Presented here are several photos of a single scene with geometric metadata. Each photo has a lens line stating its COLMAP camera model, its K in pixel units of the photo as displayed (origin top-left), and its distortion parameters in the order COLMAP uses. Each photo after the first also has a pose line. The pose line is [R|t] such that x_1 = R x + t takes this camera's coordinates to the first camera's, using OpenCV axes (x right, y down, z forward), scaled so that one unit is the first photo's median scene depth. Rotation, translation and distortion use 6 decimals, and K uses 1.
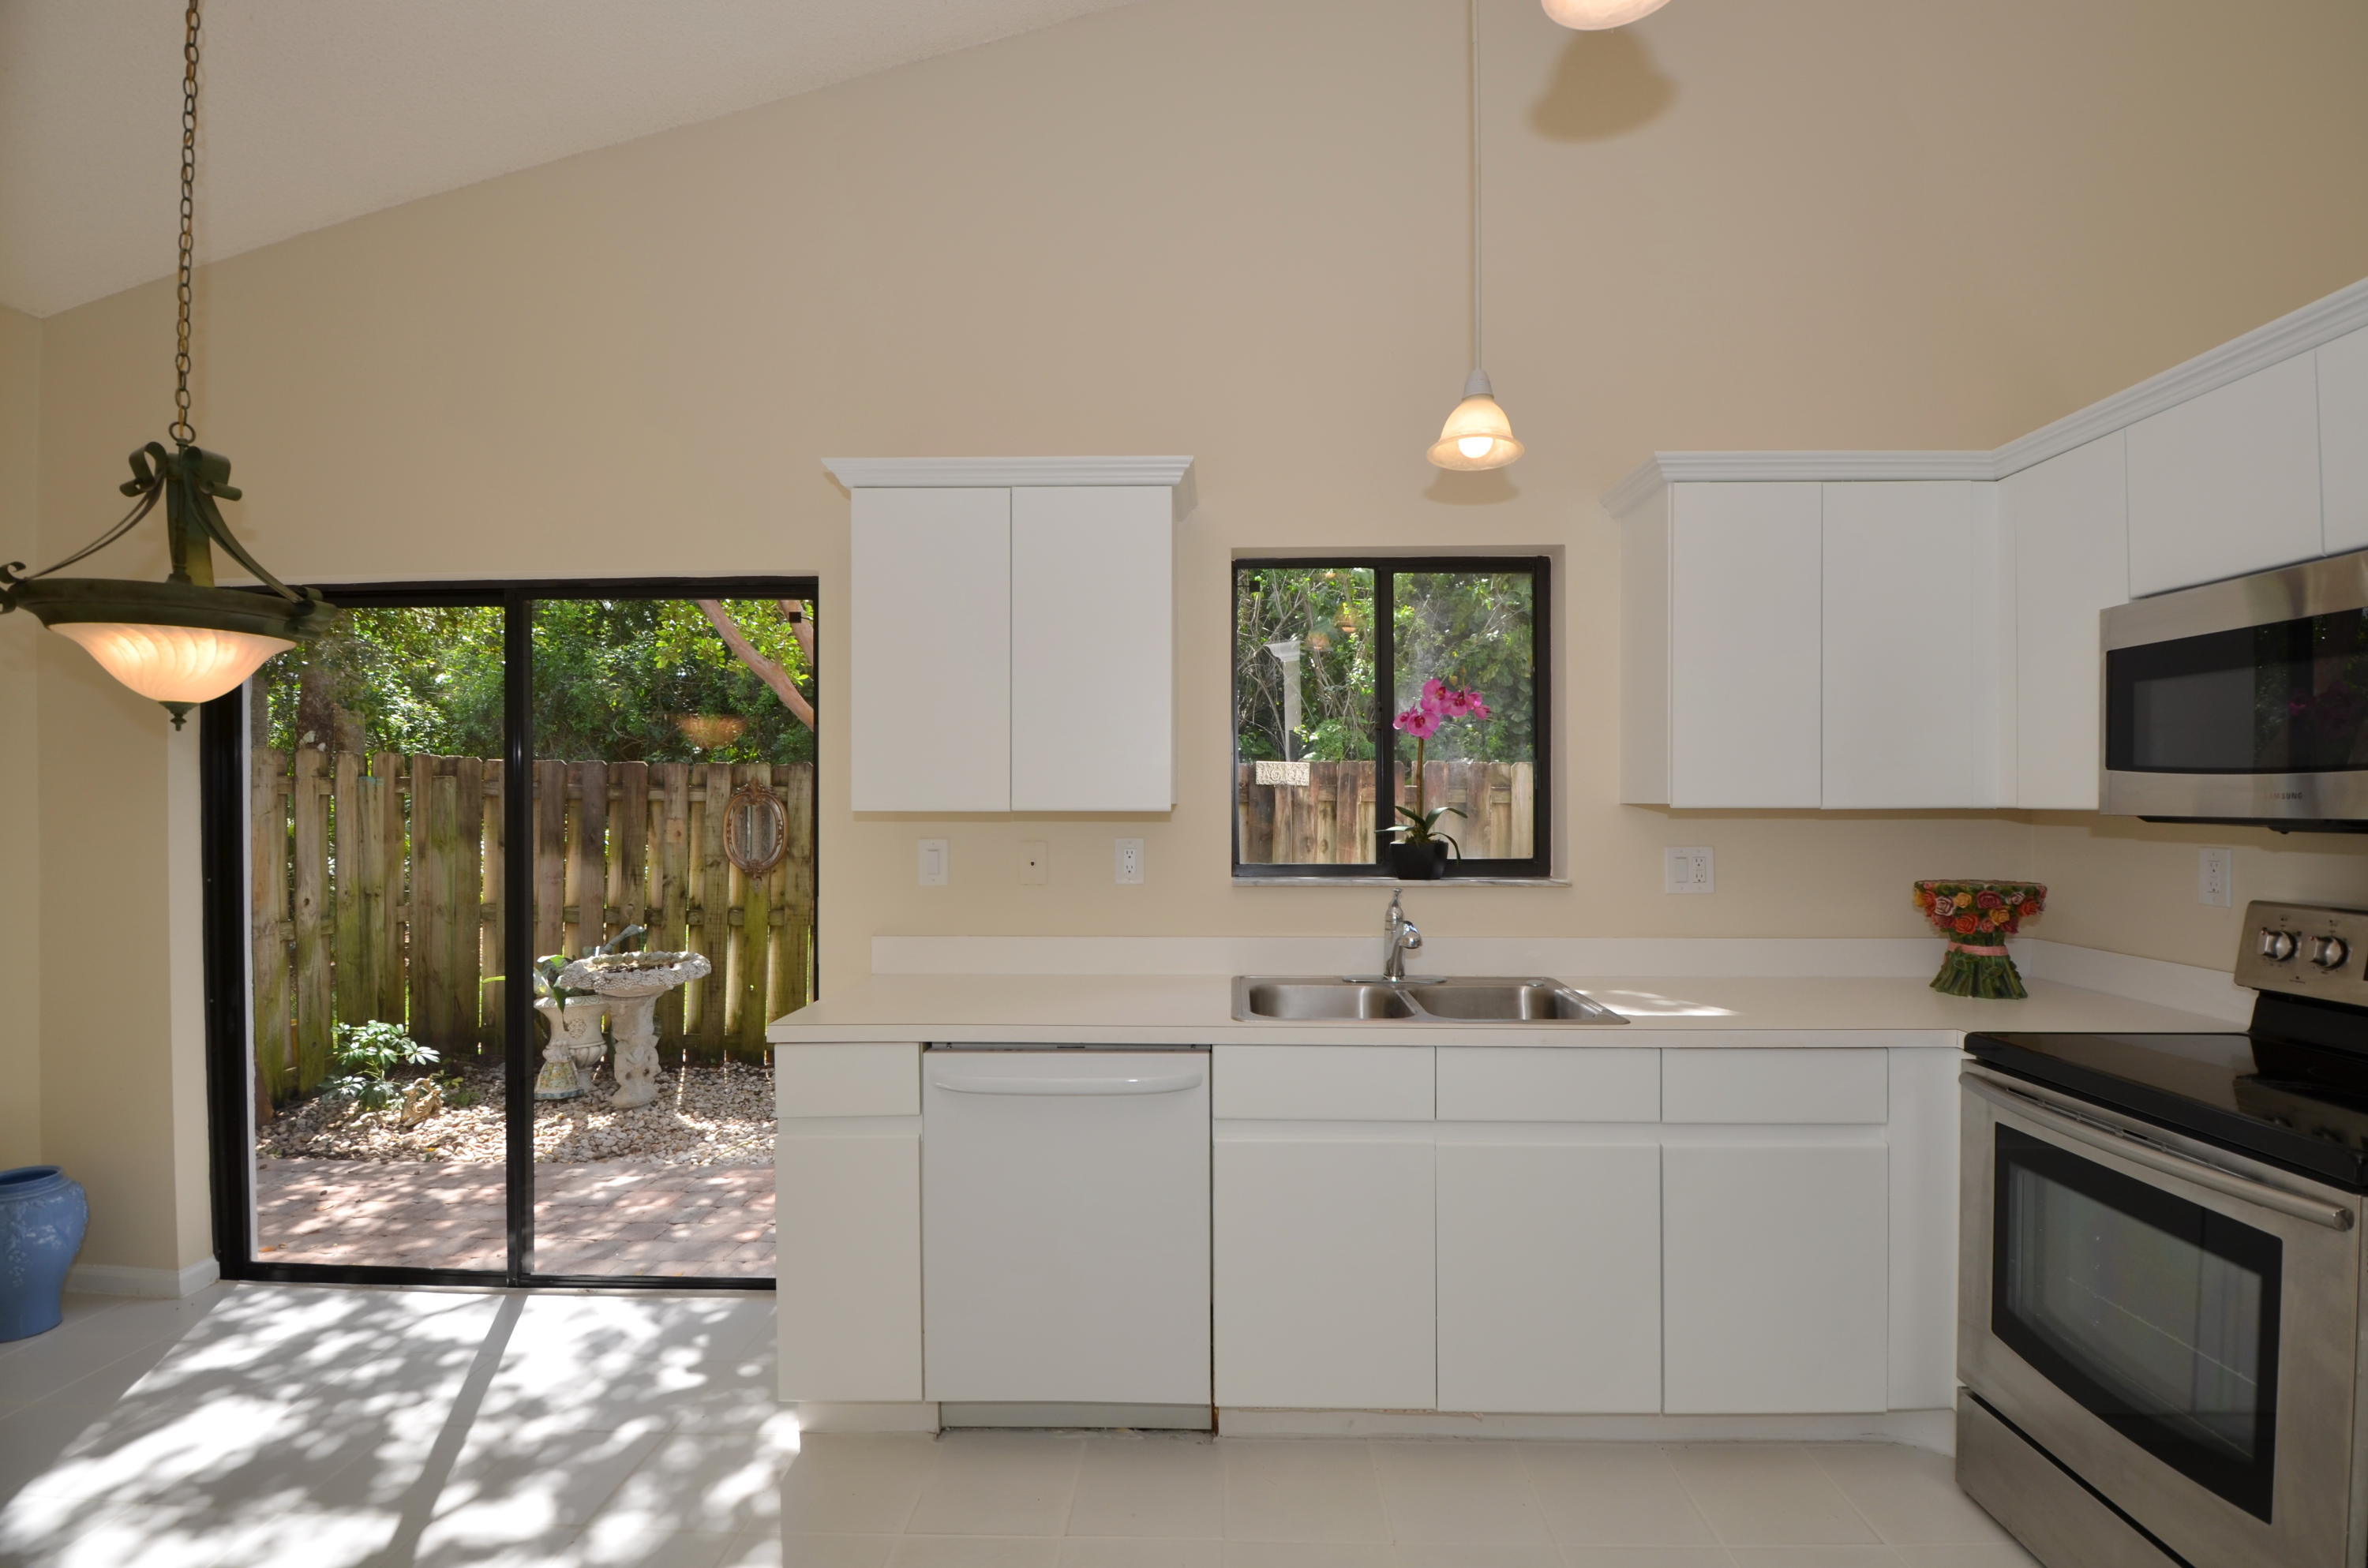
lens RADIAL K [[1061.7, 0, 1184.0], [0, 1061.7, 784.0], [0, 0, 1]] dist [-0.001476, -0.000339]
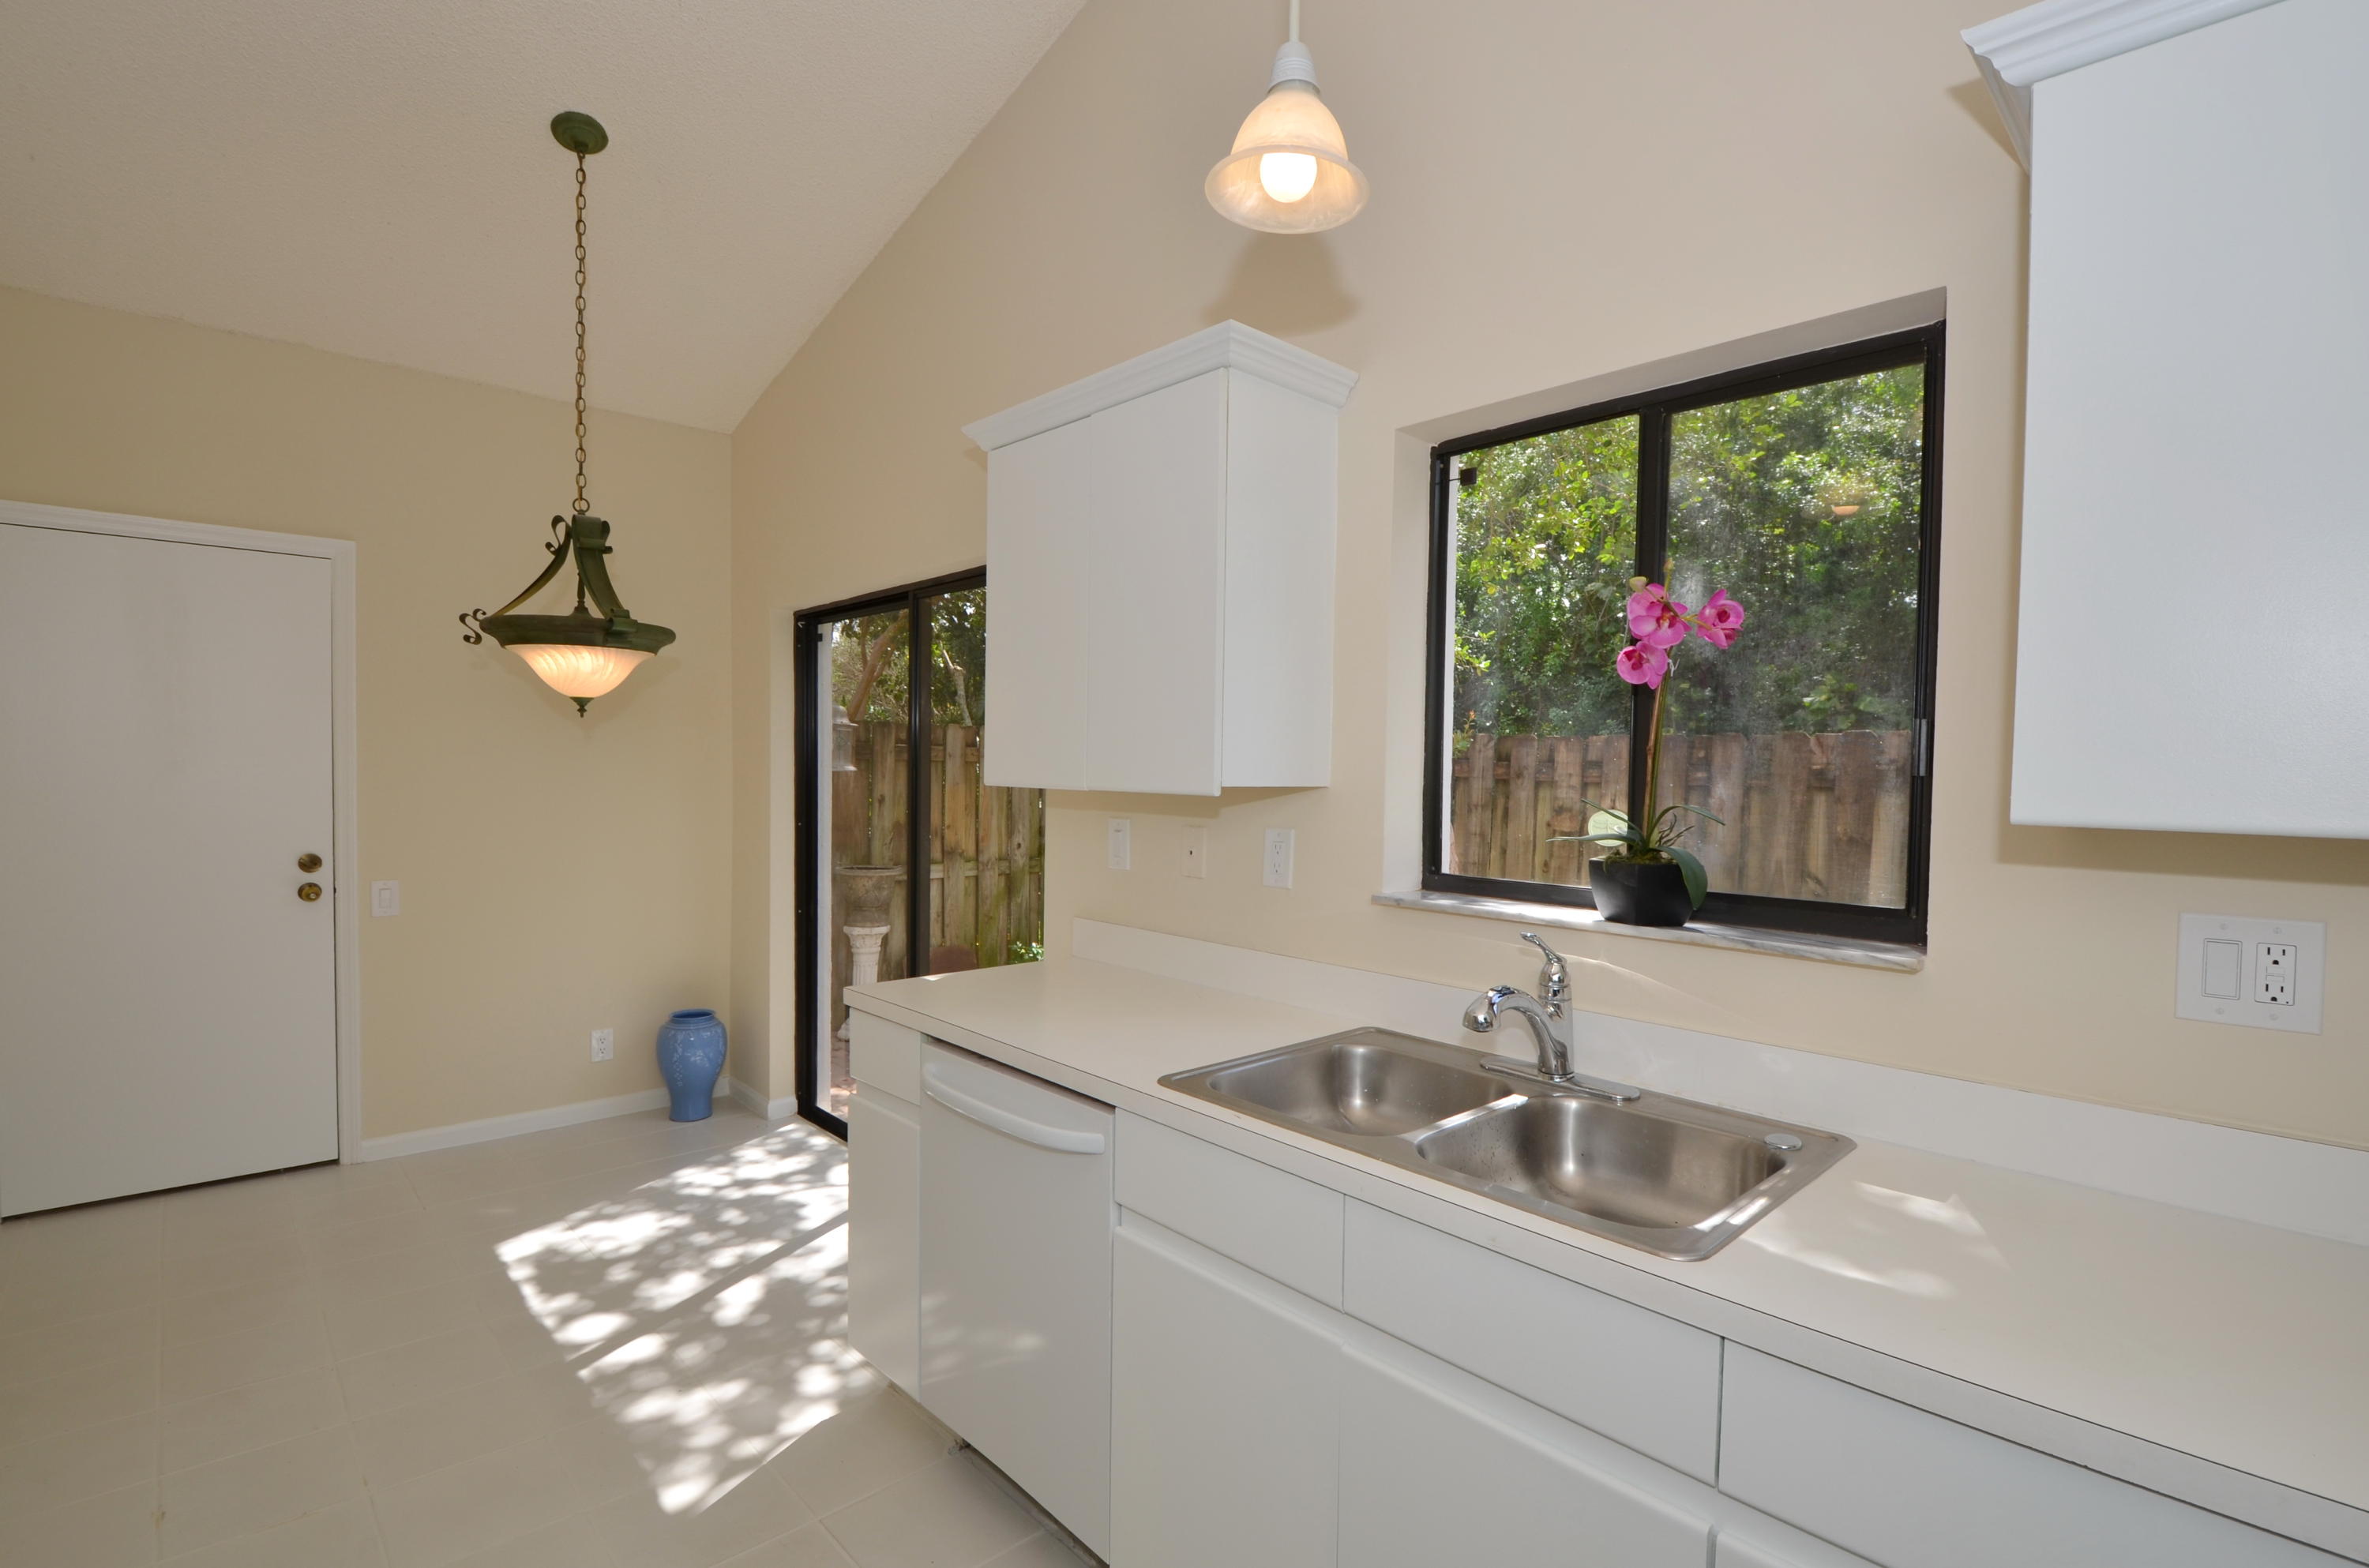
lens RADIAL K [[1105.0, 0, 1184.5], [0, 1105.0, 784.0], [0, 0, 1]] dist [-0.012271, -0.000727]
pose [[0.700091, 0.024471, -0.713634, 0.559807], [-0.005749, 0.999573, 0.028636, -0.006209], [0.714030, -0.015945, 0.699933, 0.439967]]
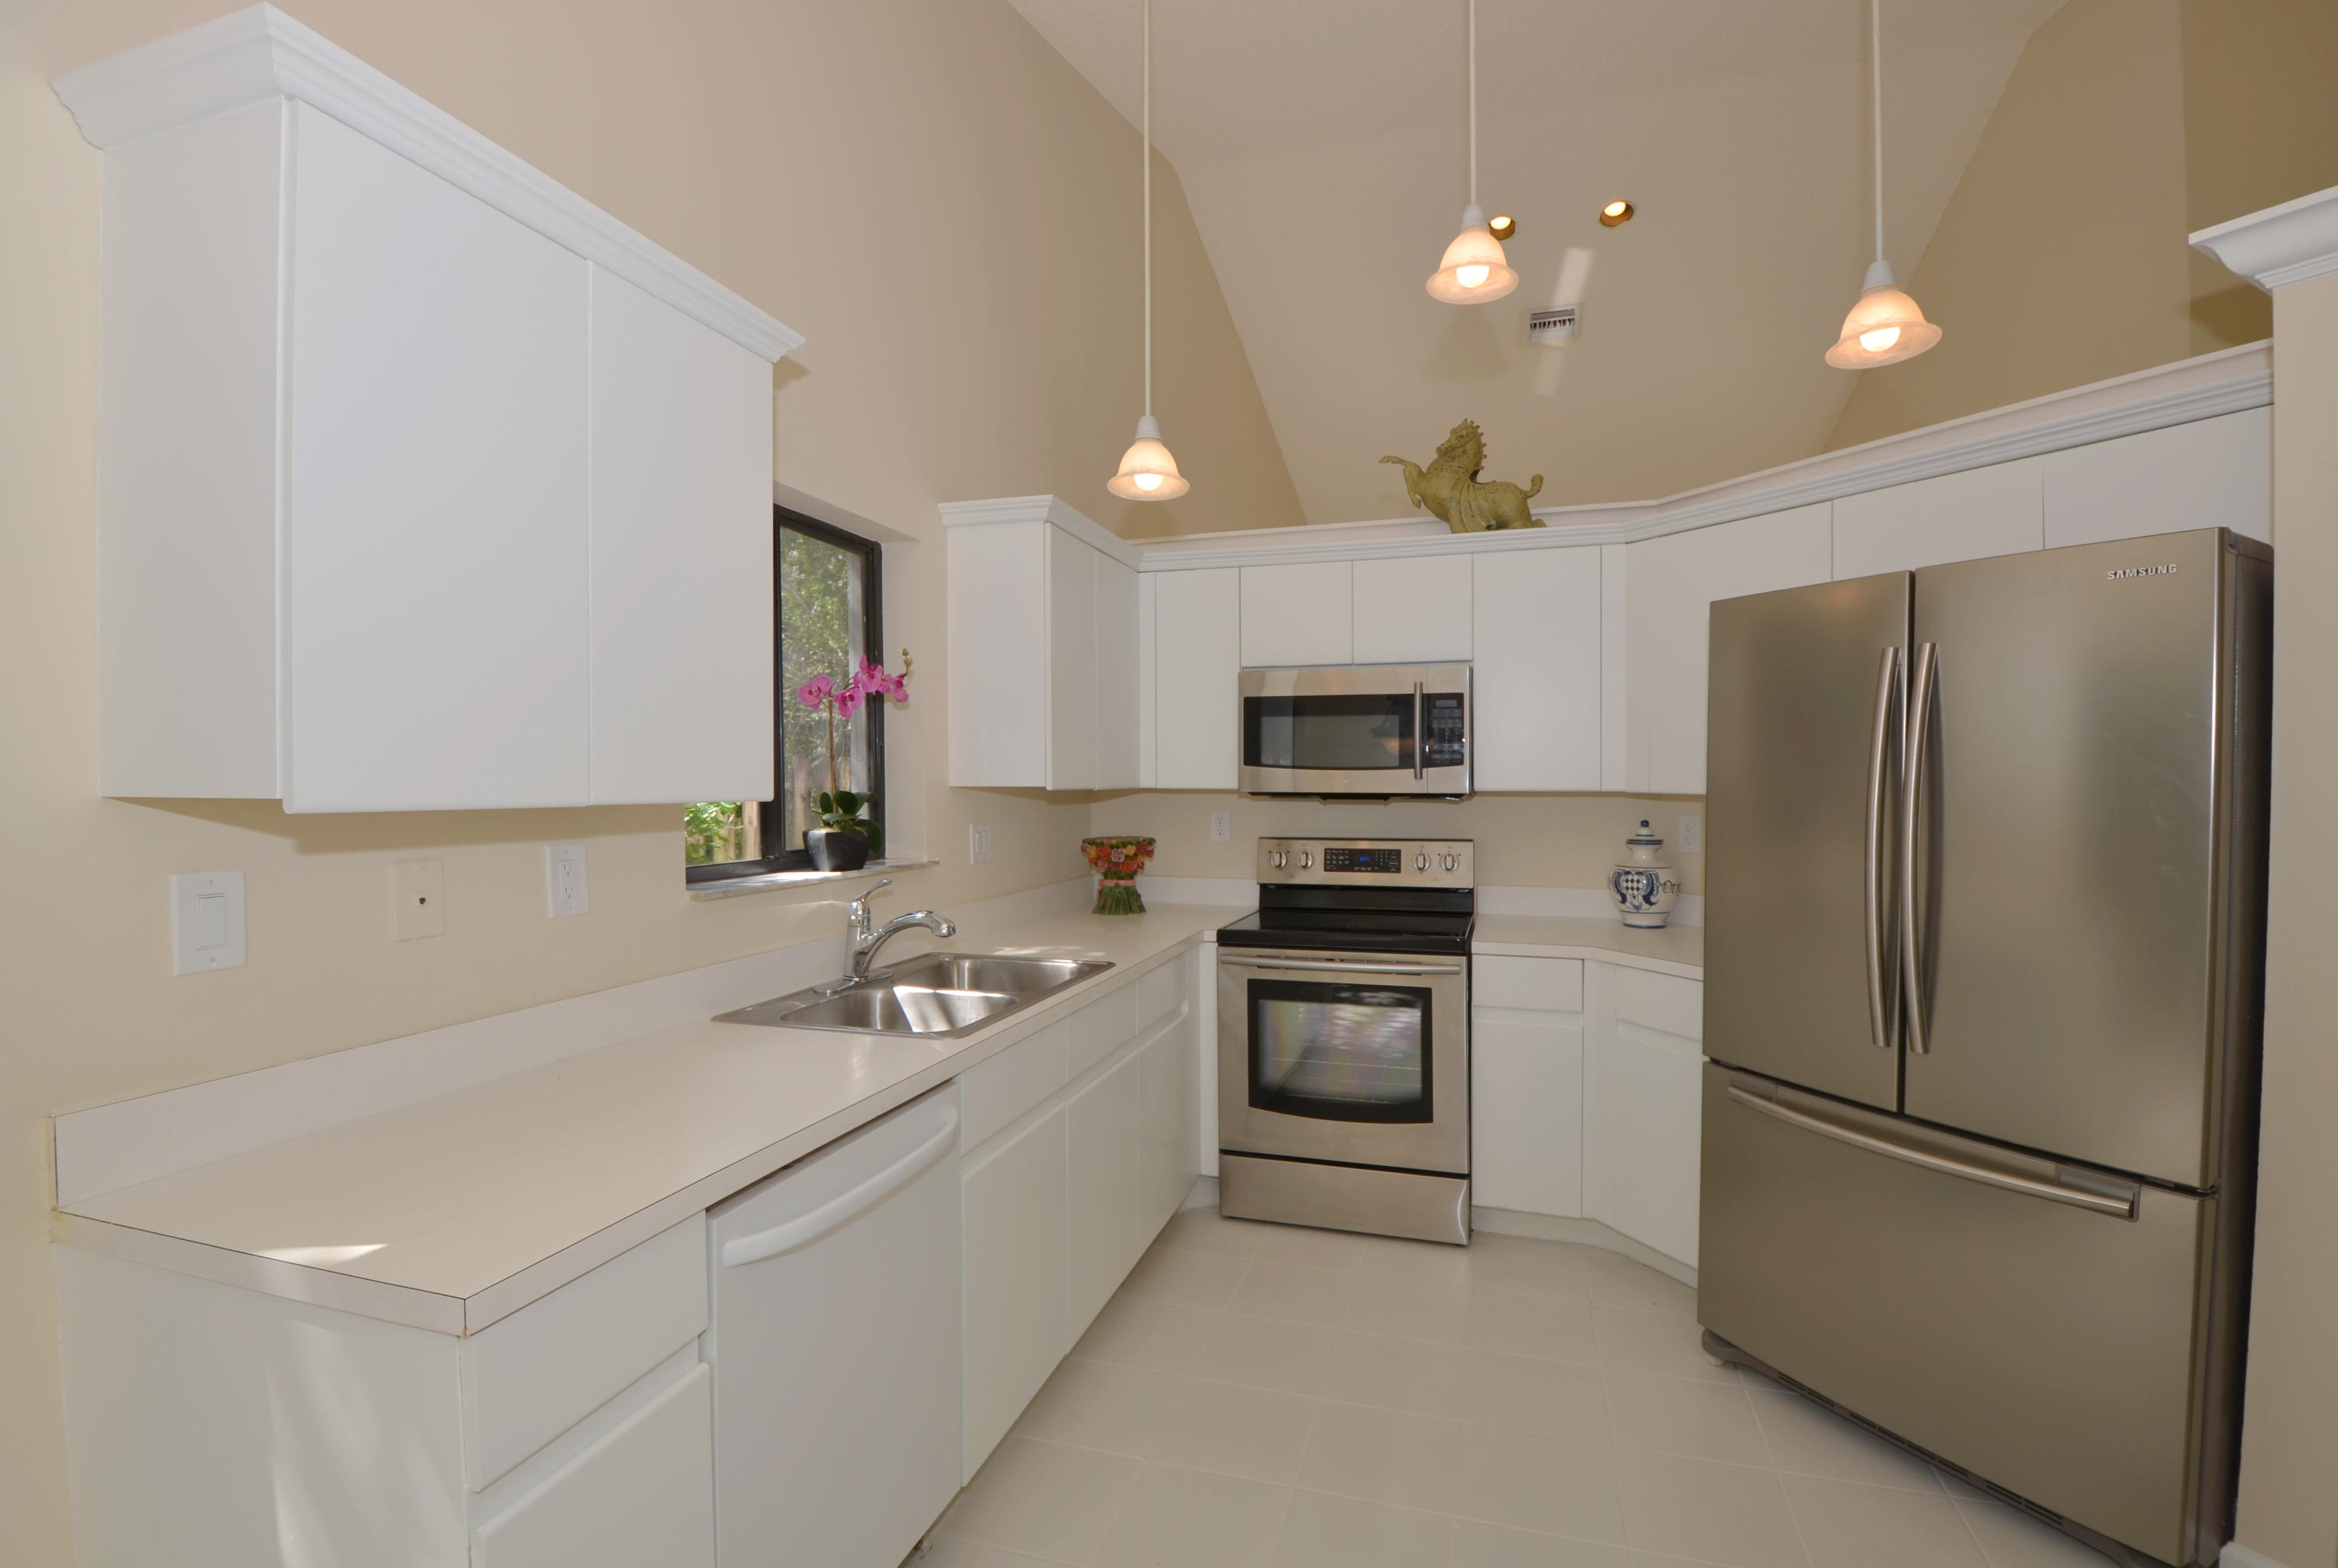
lens RADIAL K [[1043.0, 0, 1169.0], [0, 1043.0, 784.0], [0, 0, 1]] dist [-0.000451, -0.000018]
pose [[0.266809, -0.002410, 0.963747, -0.662945], [-0.010818, 0.999926, 0.005495, 0.007581], [-0.963689, -0.011892, 0.266763, 0.558290]]
